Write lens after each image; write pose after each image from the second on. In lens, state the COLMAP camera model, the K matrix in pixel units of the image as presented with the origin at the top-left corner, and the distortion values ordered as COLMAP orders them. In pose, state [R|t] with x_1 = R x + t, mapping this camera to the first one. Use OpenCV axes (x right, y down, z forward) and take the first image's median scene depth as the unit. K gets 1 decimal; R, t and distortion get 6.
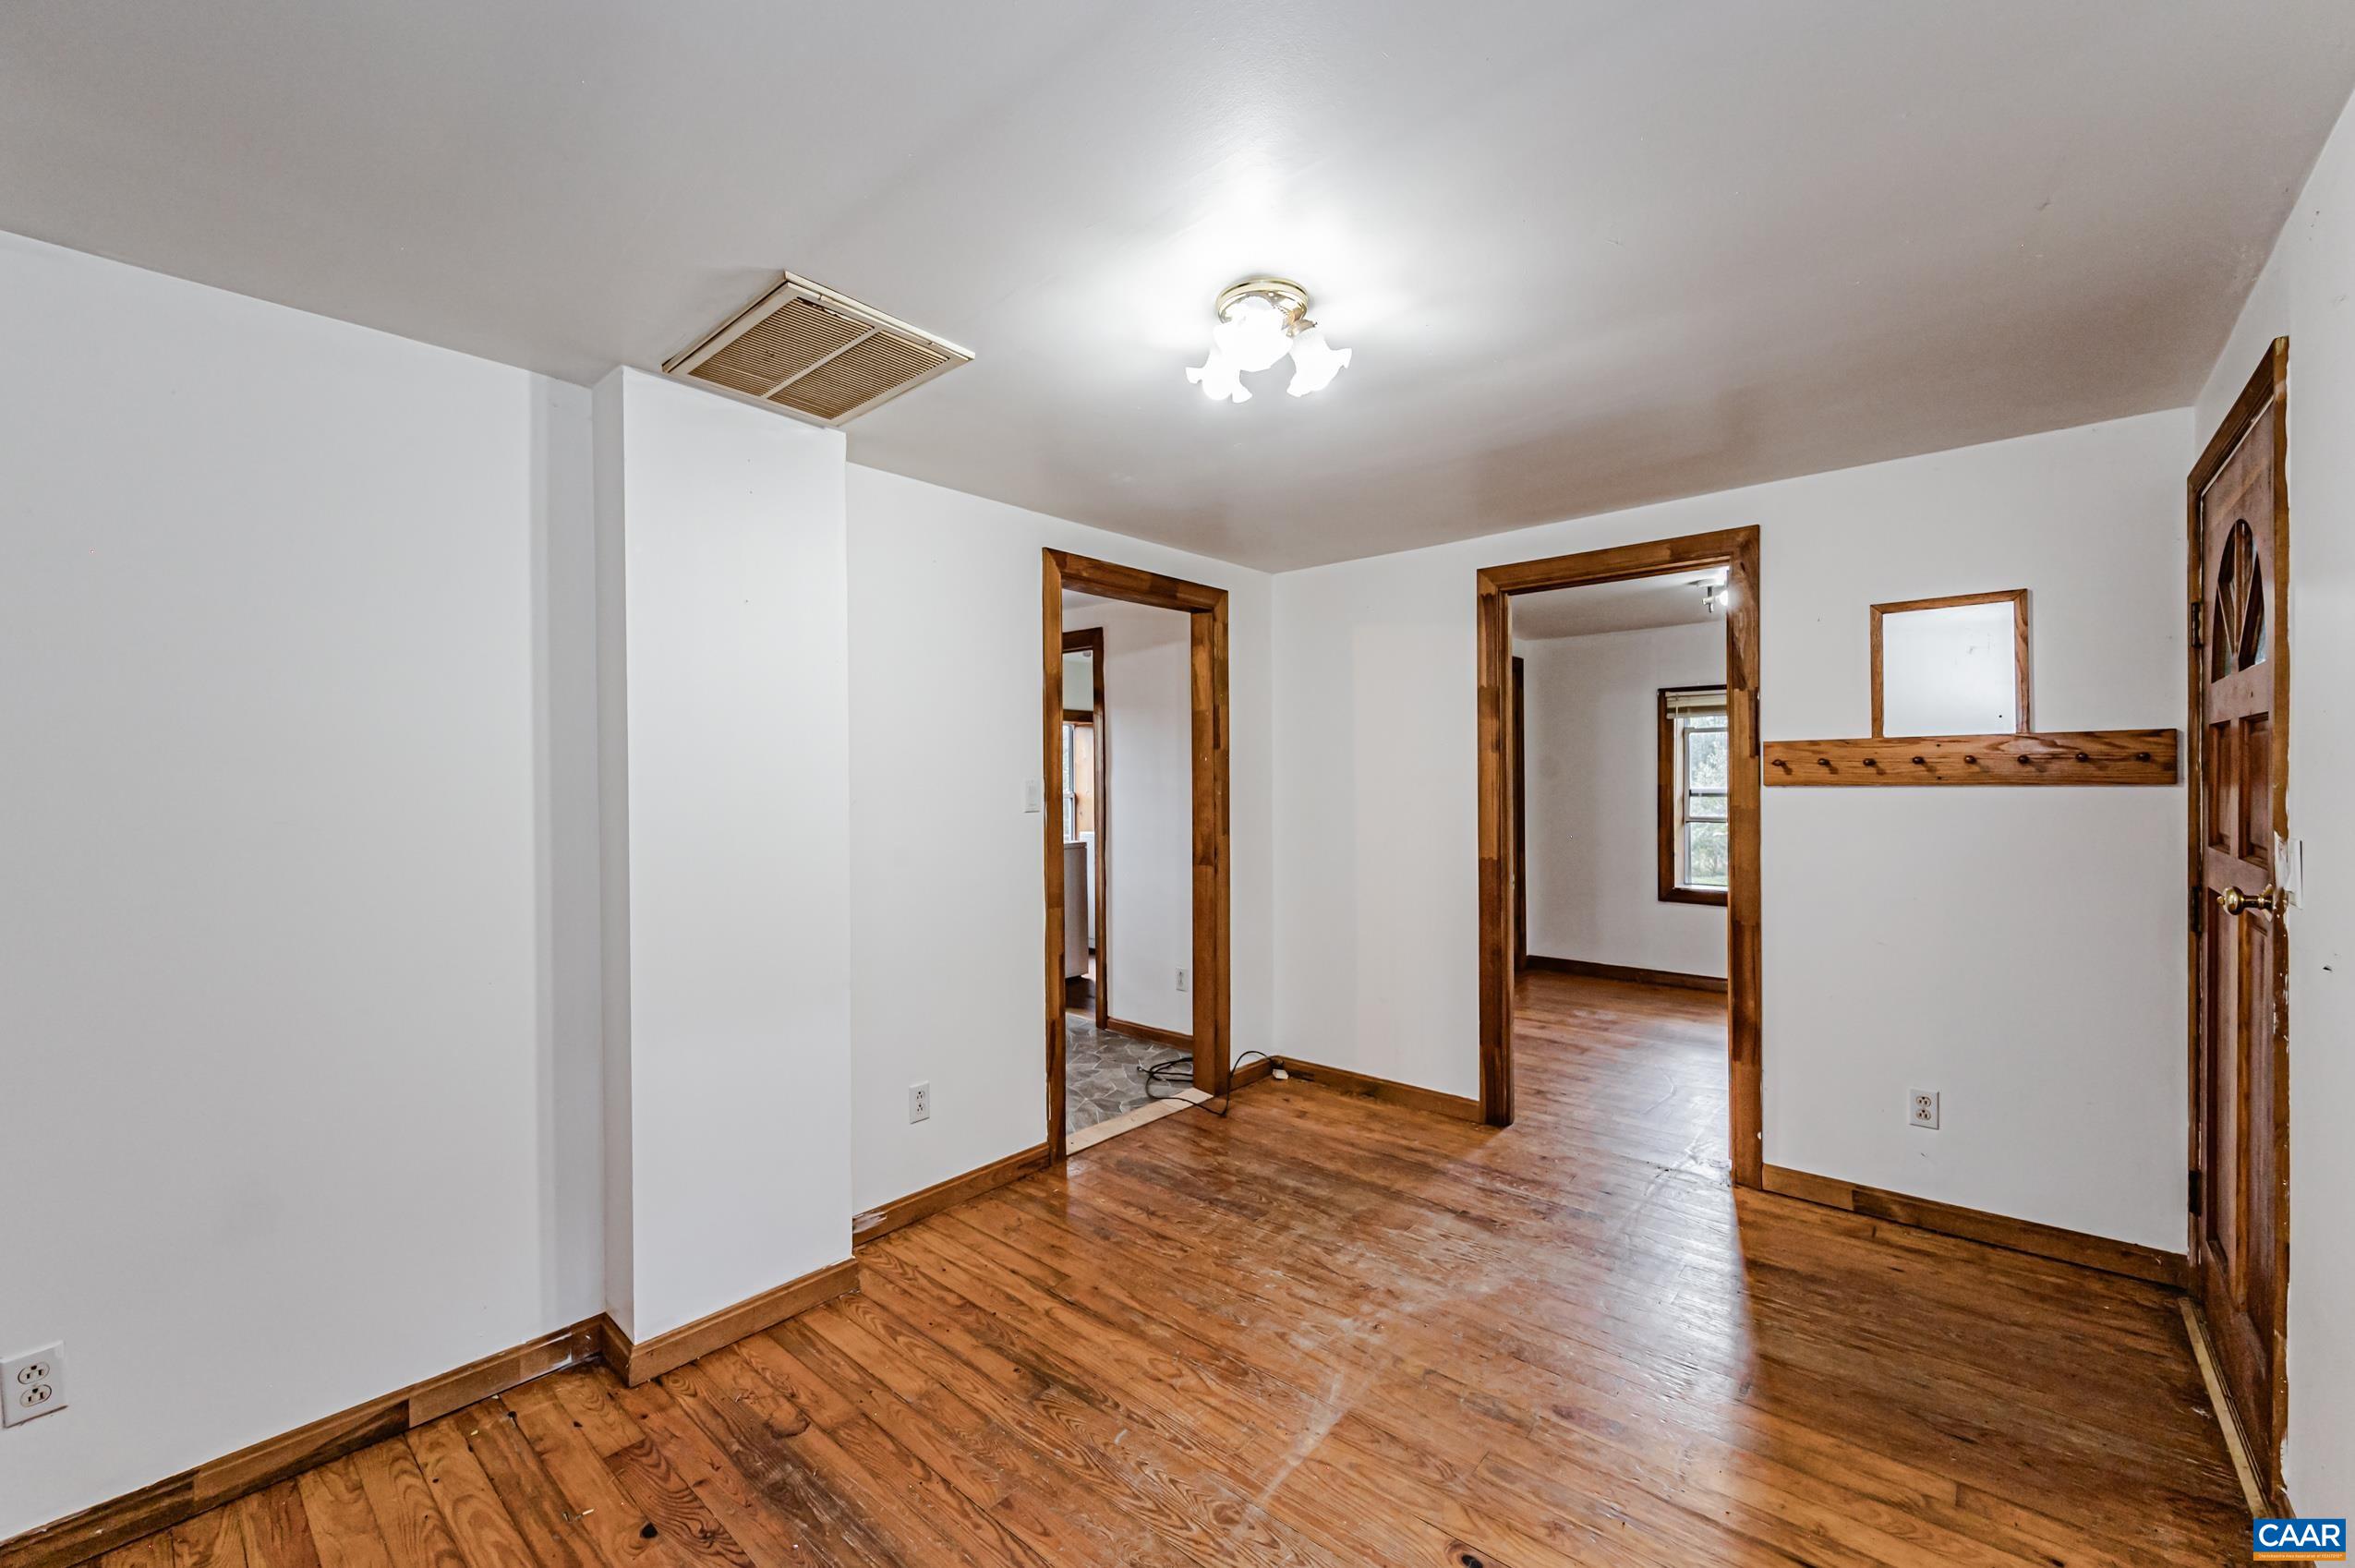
lens RADIAL K [[953.0, 0, 1184.0], [0, 953.0, 776.6], [0, 0, 1]] dist [0.003448, -0.001407]
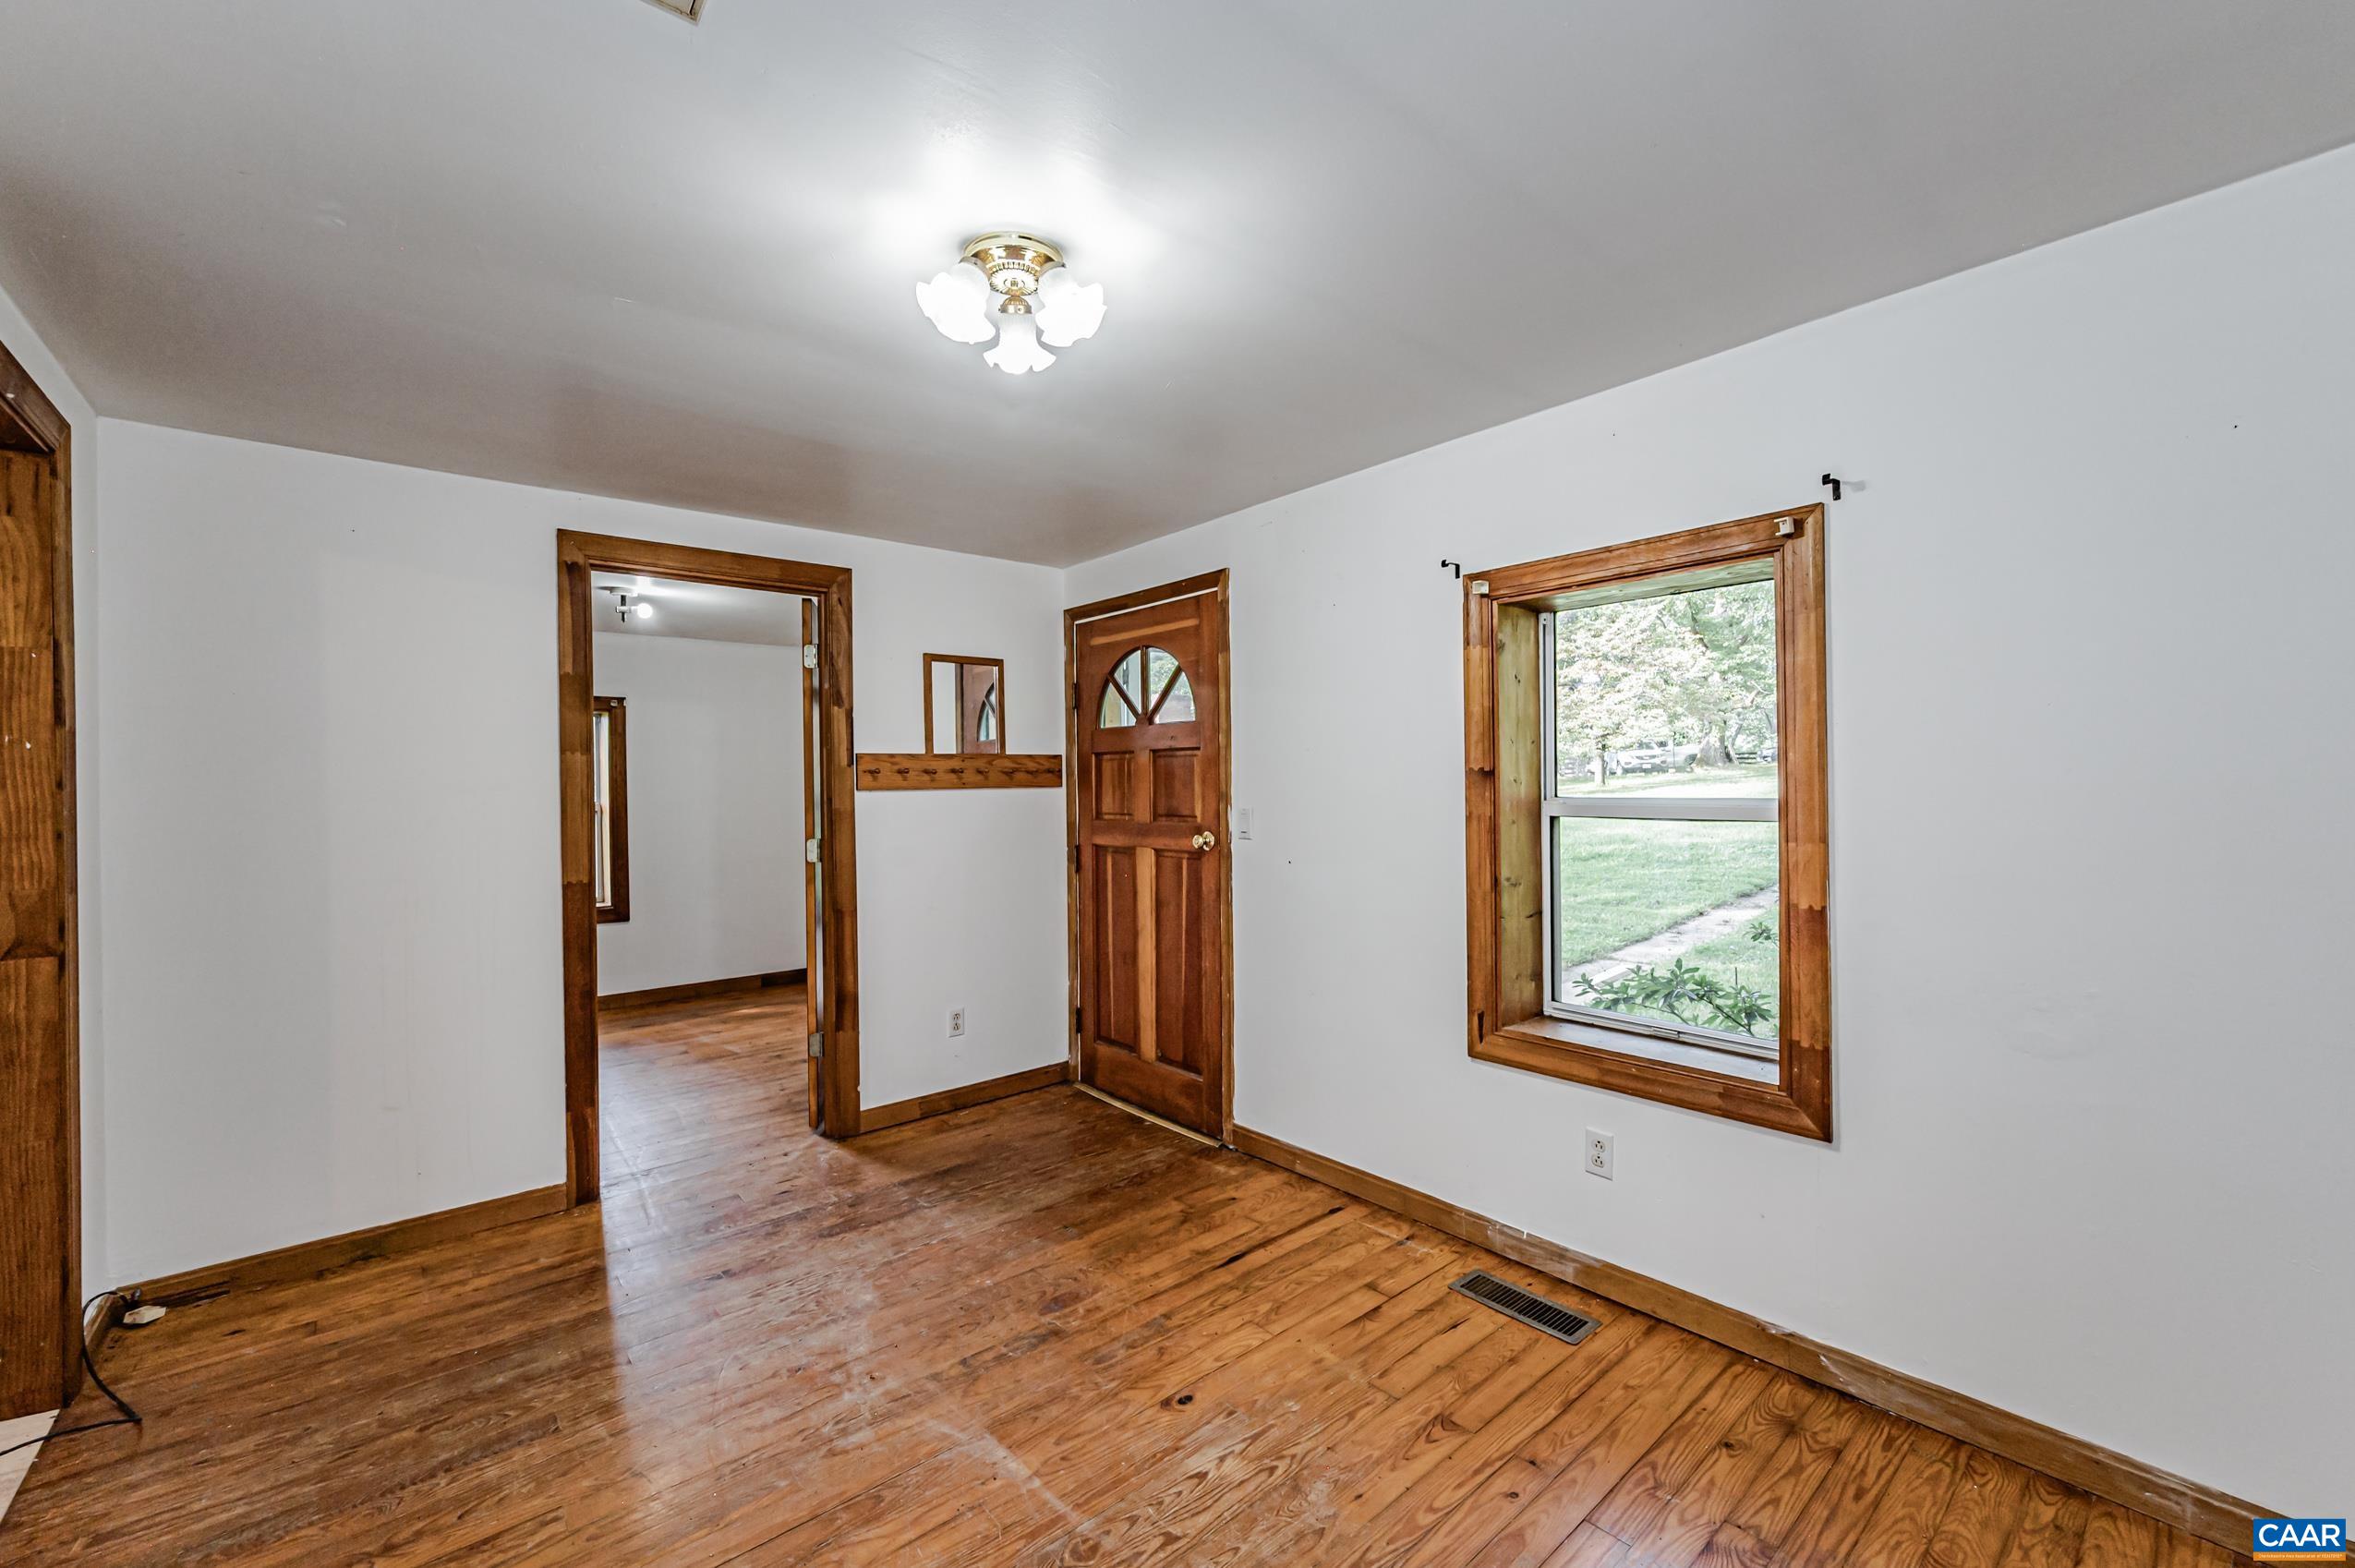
lens RADIAL K [[953.0, 0, 1167.7], [0, 953.0, 781.3], [0, 0, 1]] dist [0.003448, -0.001407]
pose [[0.160431, 0.010084, 0.986995, -0.529341], [0.011114, 0.999866, -0.012022, 0.017717], [-0.986984, 0.012898, 0.160298, 0.458881]]
